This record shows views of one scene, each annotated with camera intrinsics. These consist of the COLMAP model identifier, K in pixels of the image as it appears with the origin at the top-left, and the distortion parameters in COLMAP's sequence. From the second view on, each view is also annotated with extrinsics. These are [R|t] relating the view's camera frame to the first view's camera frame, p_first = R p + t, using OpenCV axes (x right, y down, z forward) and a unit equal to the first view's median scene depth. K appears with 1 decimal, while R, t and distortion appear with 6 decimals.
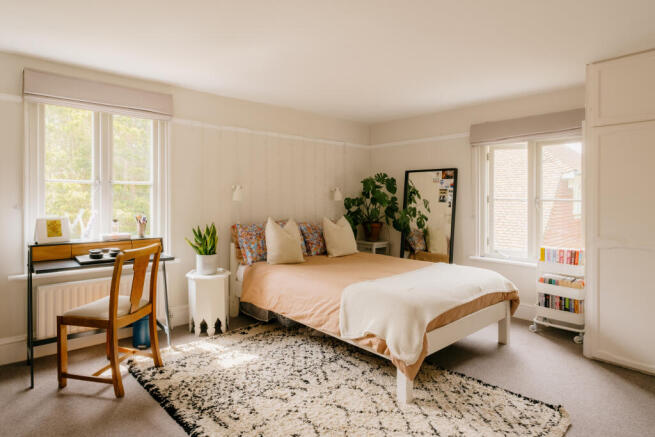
lens RADIAL K [[374.6, 0, 327.6], [0, 374.6, 205.5], [0, 0, 1]] dist [0.000874, 0.001758]
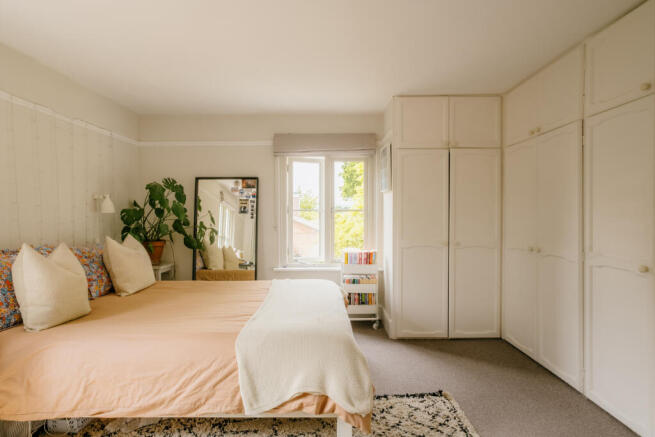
lens RADIAL K [[344.4, 0, 327.5], [0, 344.4, 218.5], [0, 0, 1]] dist [-0.001999, 0.001035]
pose [[0.673227, -0.019816, 0.739171, -0.199728], [0.022212, 0.999732, 0.006571, 0.002783], [-0.739102, 0.011995, 0.673486, 0.308393]]
